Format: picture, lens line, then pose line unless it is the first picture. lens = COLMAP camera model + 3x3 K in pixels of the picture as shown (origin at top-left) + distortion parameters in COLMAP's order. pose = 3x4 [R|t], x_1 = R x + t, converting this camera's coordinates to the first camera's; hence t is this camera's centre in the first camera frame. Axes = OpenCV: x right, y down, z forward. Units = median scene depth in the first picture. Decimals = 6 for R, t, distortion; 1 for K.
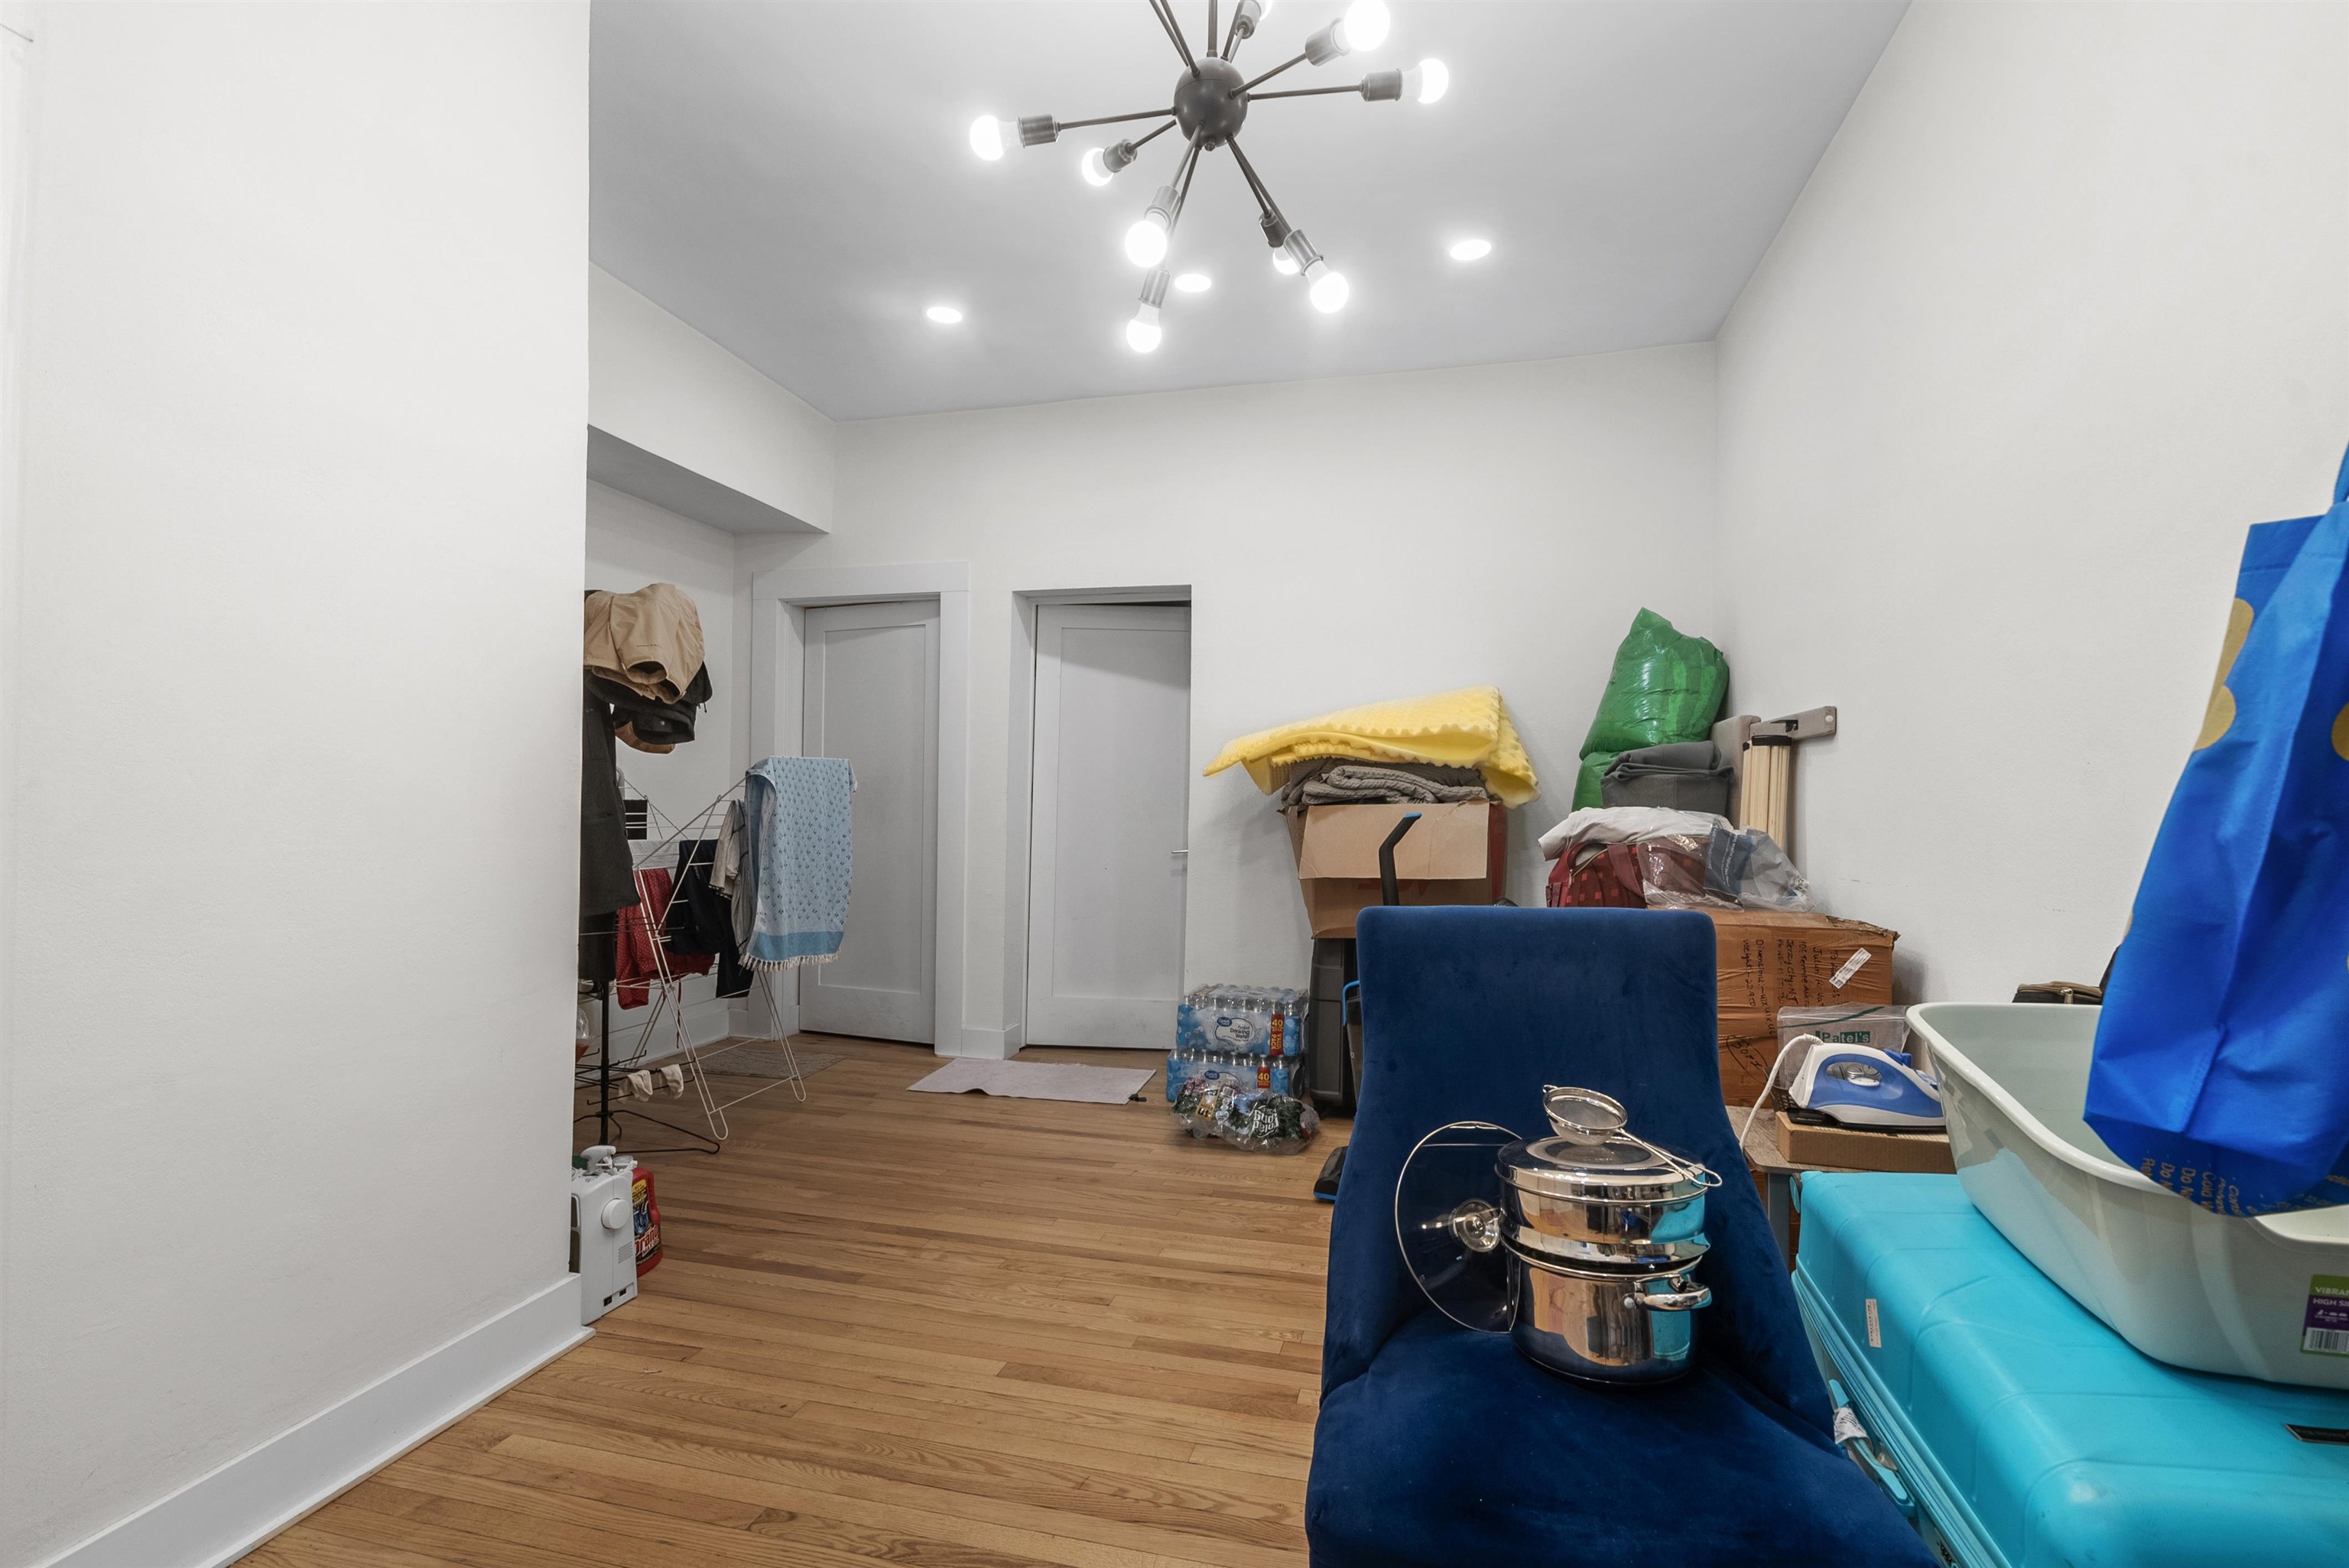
lens RADIAL K [[1094.0, 0, 1184.7], [0, 1094.0, 786.0], [0, 0, 1]] dist [-0.001923, 0.000558]
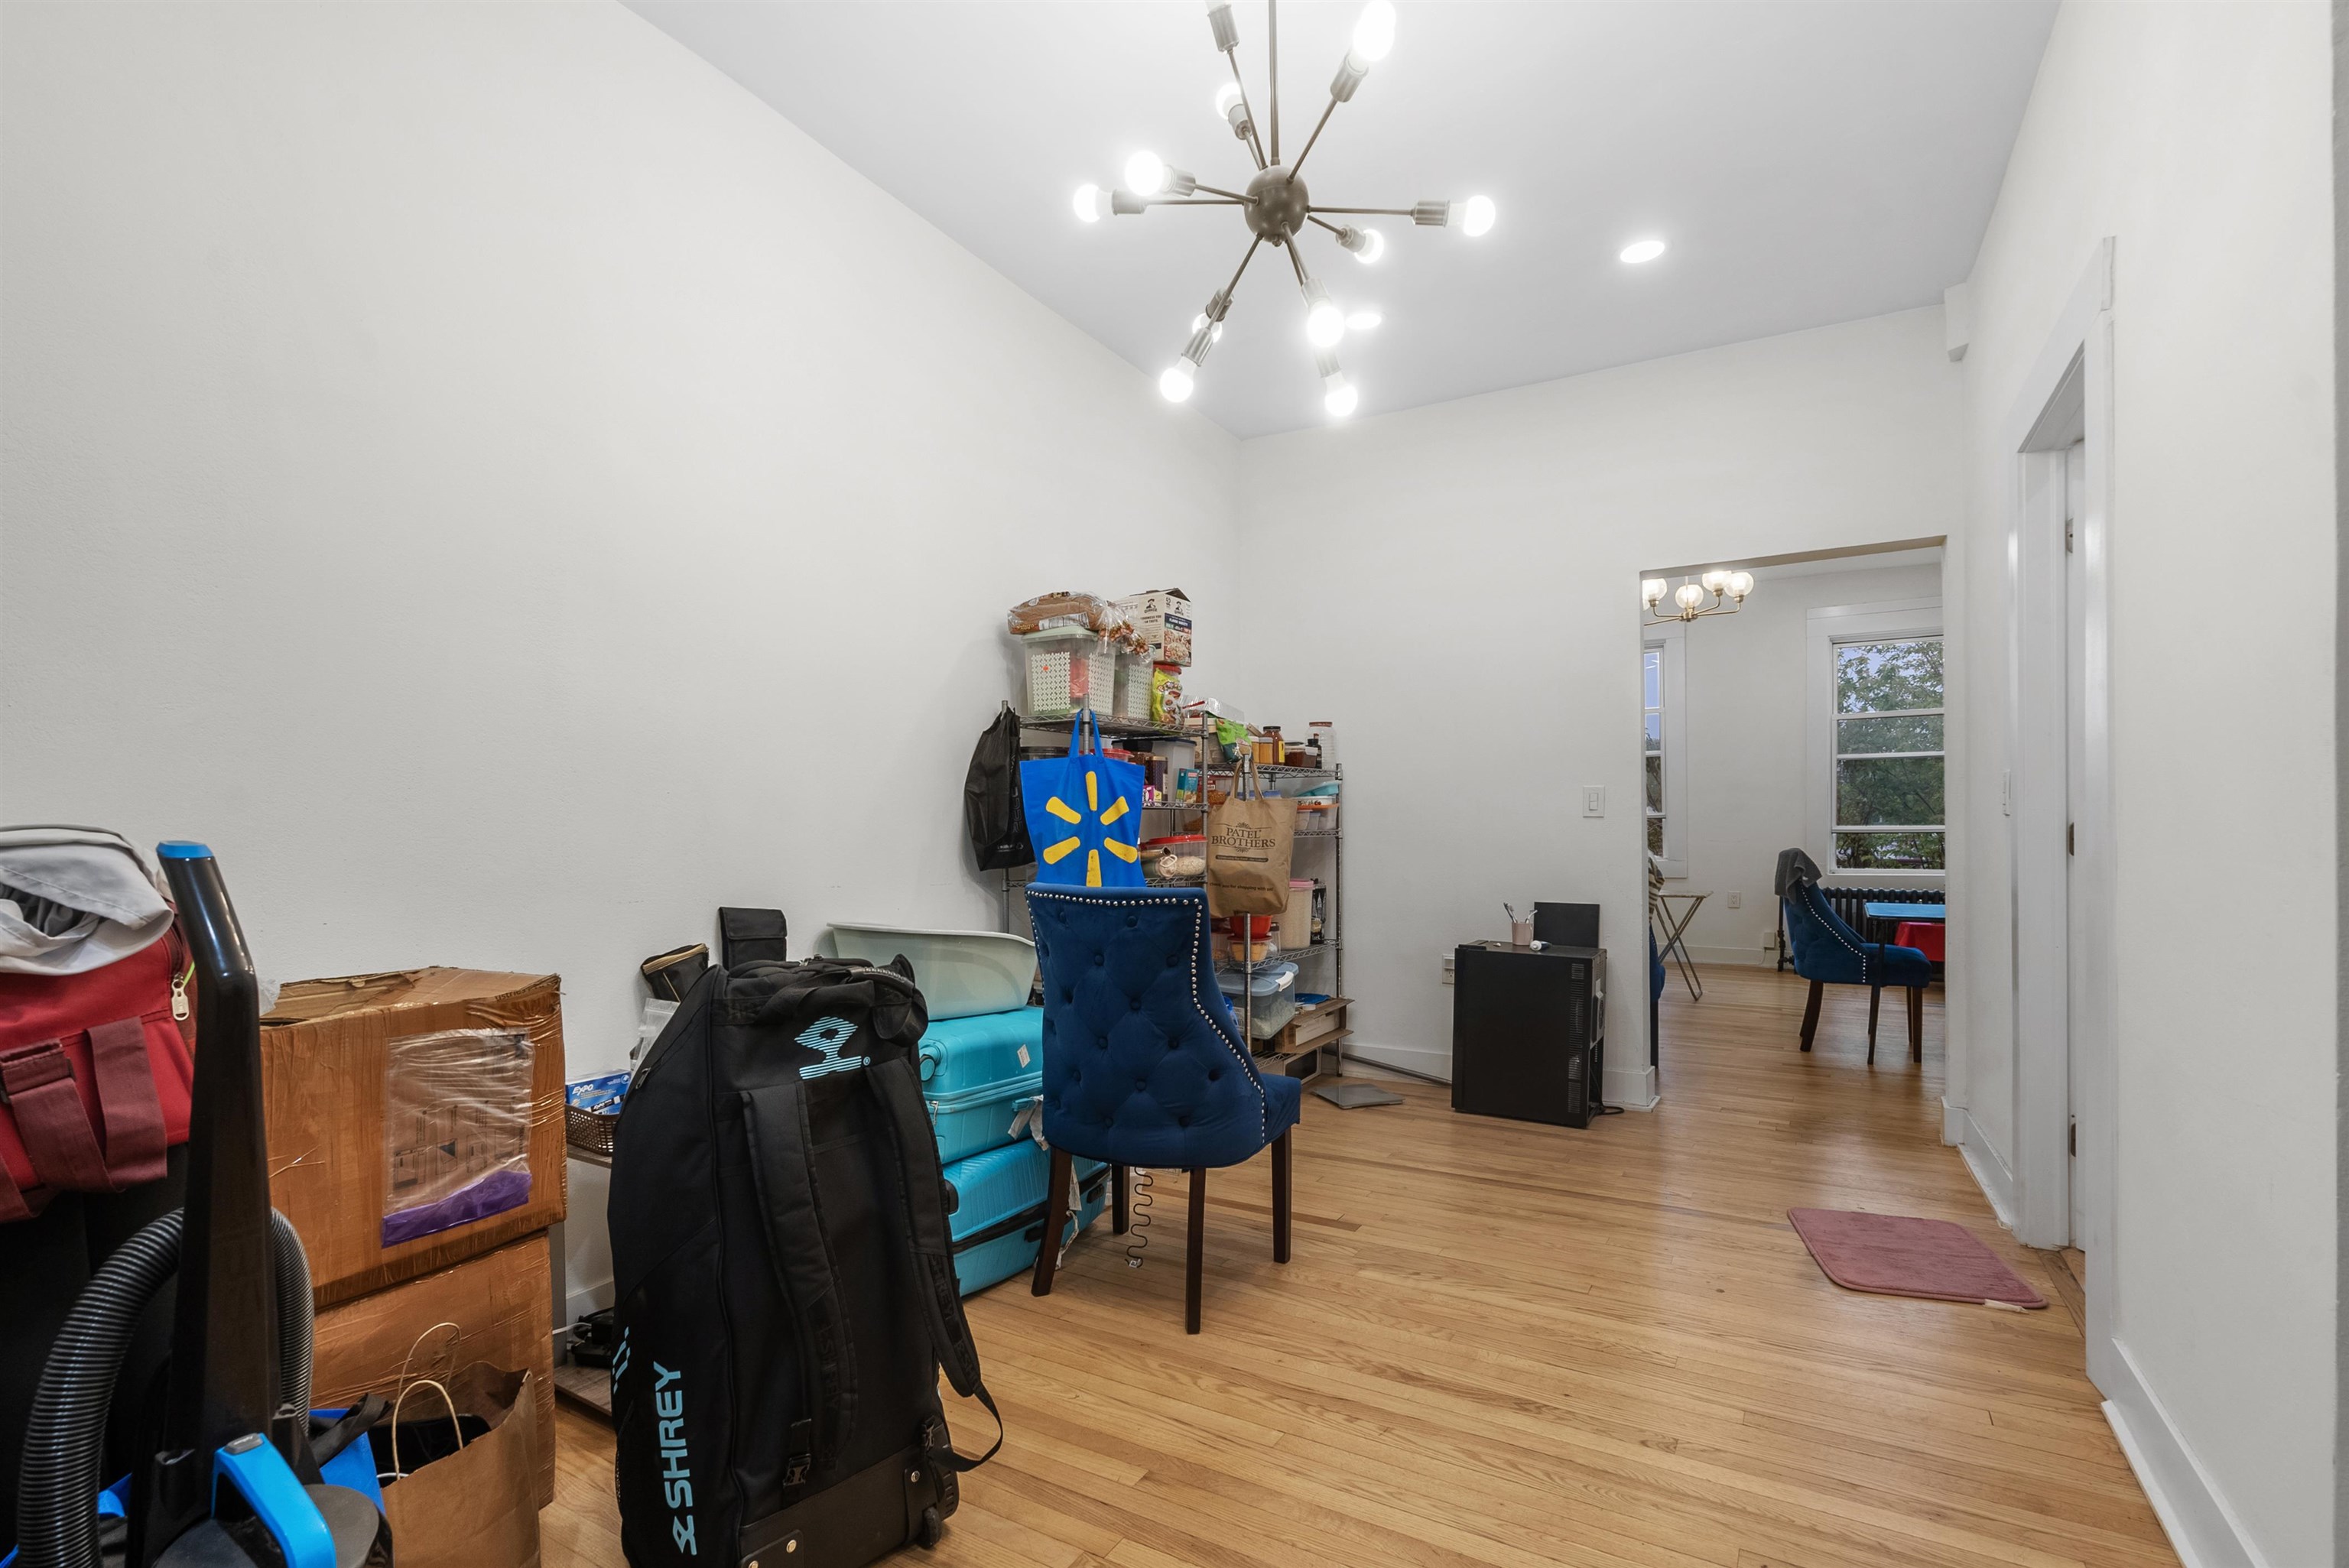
lens RADIAL K [[1112.0, 0, 1157.6], [0, 1112.0, 822.4], [0, 0, 1]] dist [-0.004228, 0.000353]
pose [[-0.959543, -0.002446, 0.281552, -0.091522], [-0.008323, 0.999772, -0.019680, 0.020754], [-0.281440, -0.021227, -0.959344, 1.057300]]
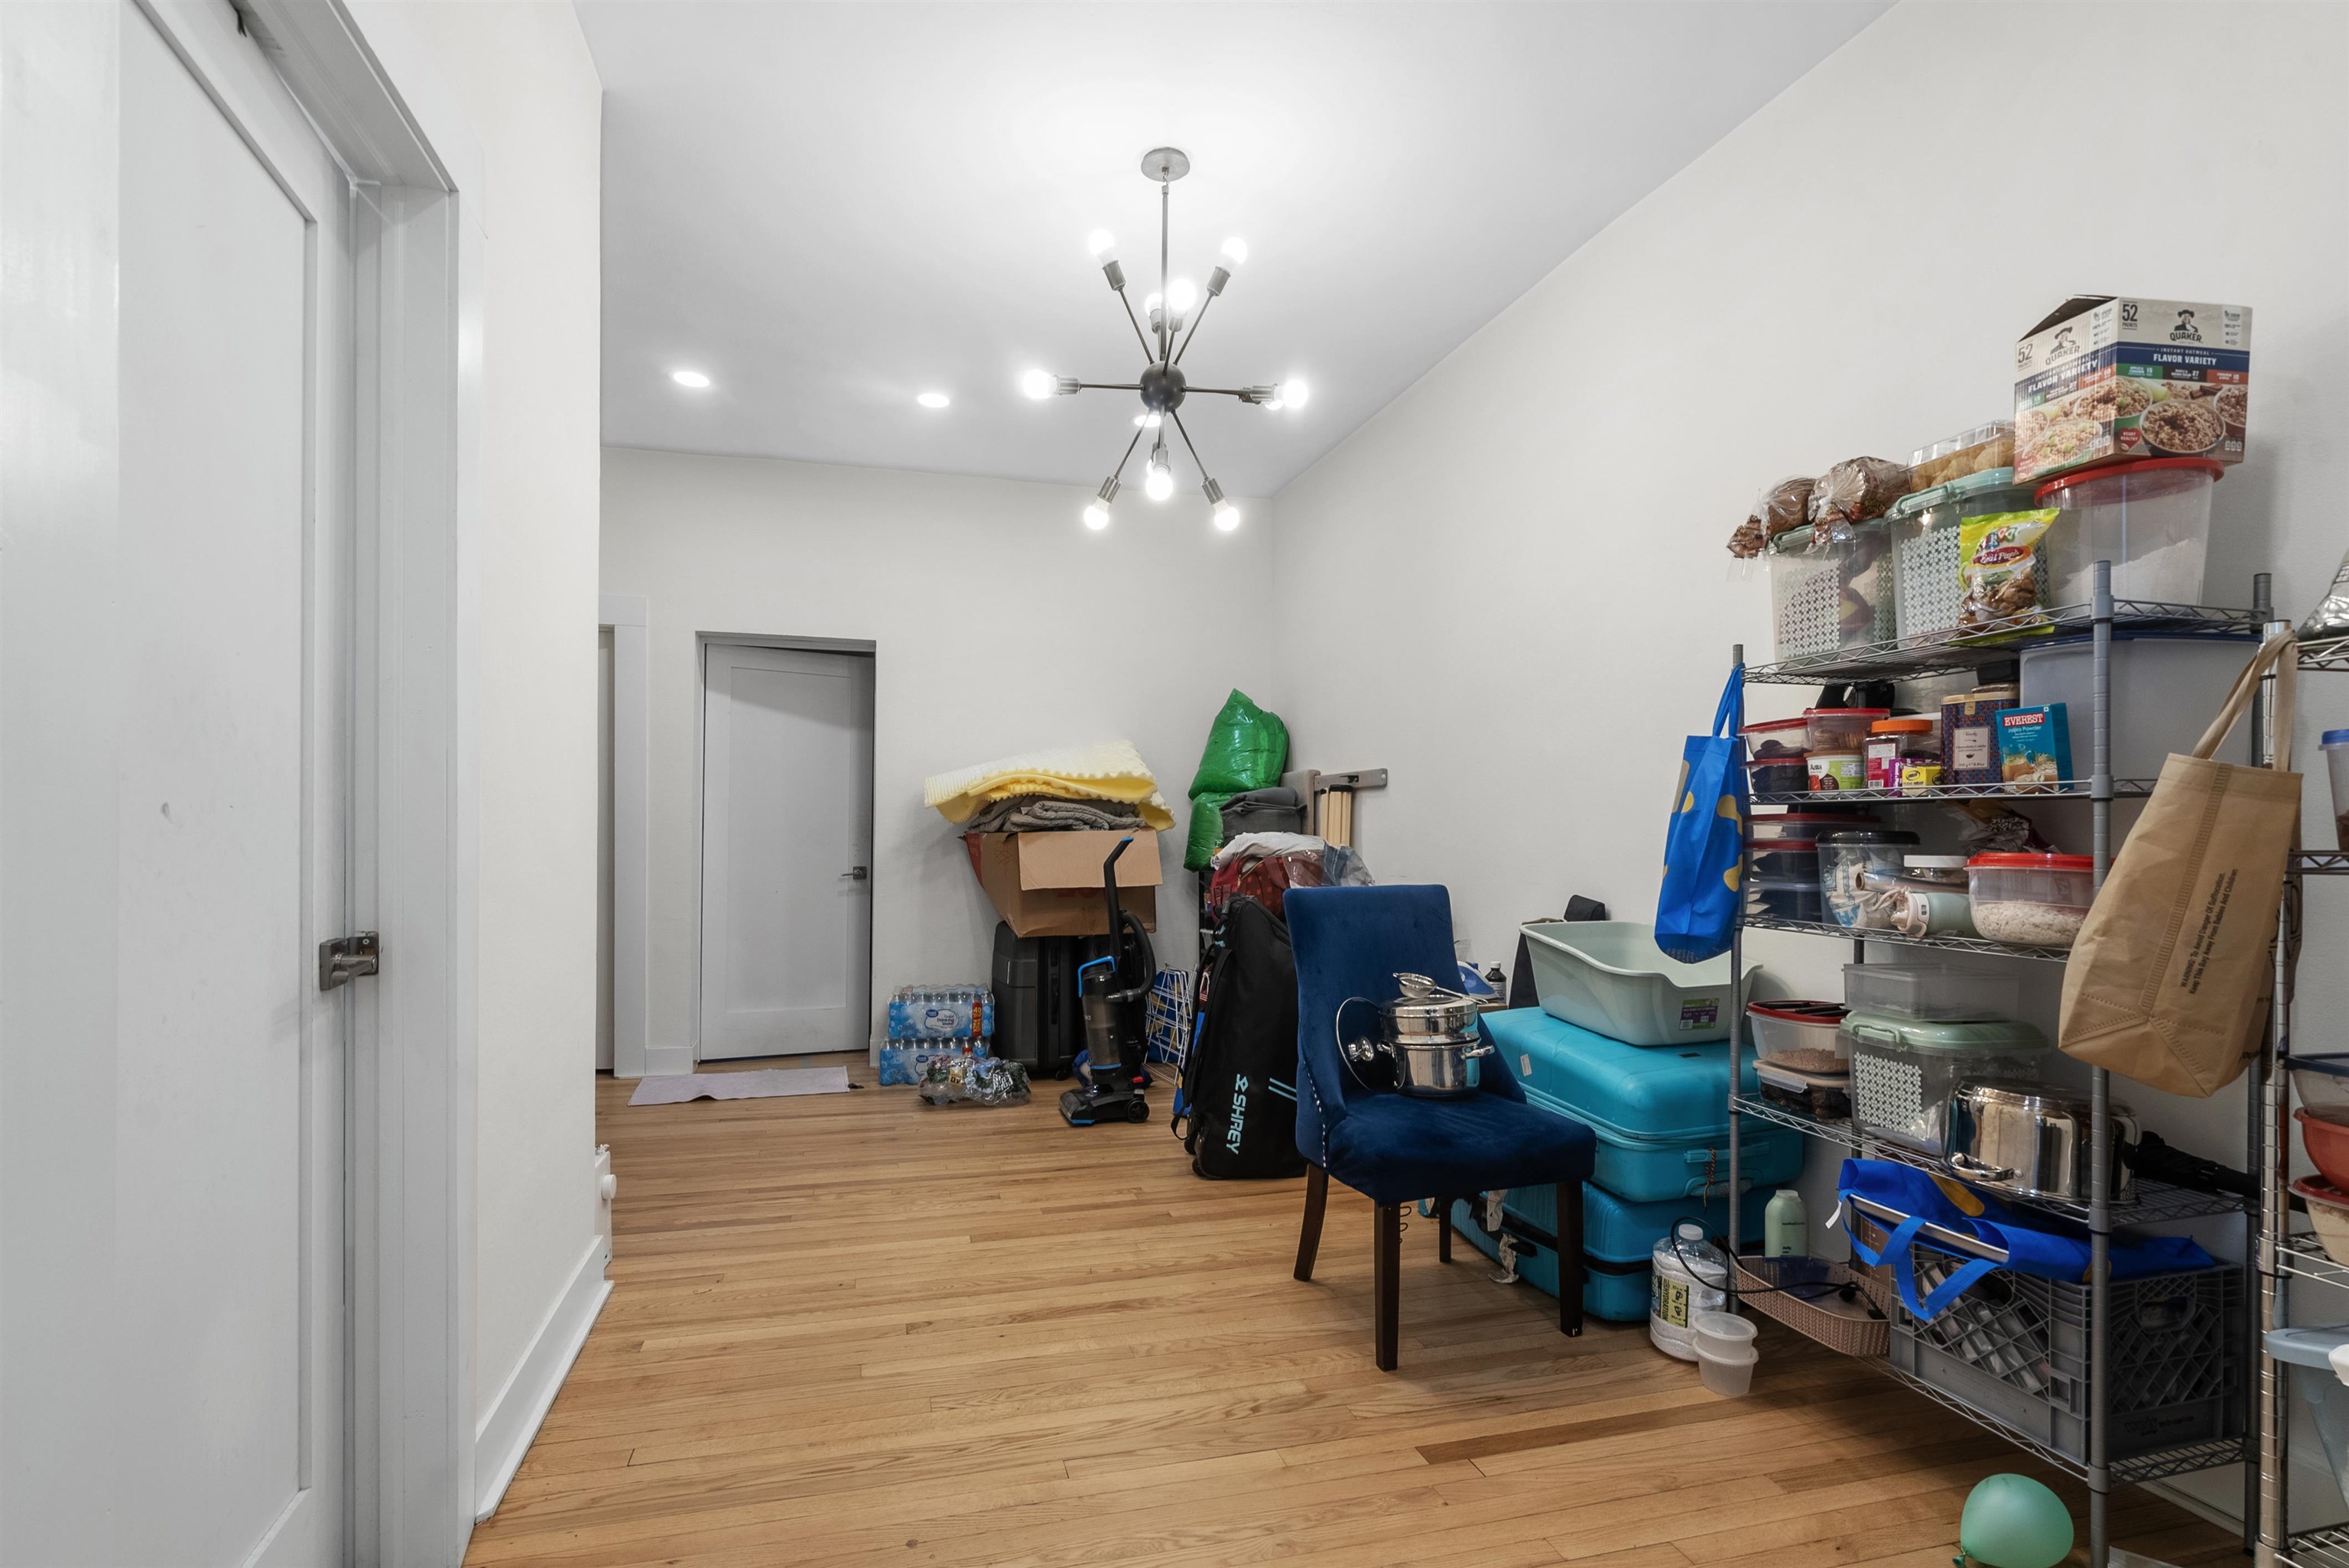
lens RADIAL K [[1112.0, 0, 1157.6], [0, 1112.0, 822.4], [0, 0, 1]] dist [-0.004228, 0.000353]
pose [[0.874382, -0.001273, 0.485237, -0.377295], [-0.003300, 0.999958, 0.008568, -0.005382], [-0.485227, -0.009093, 0.874341, -0.202838]]
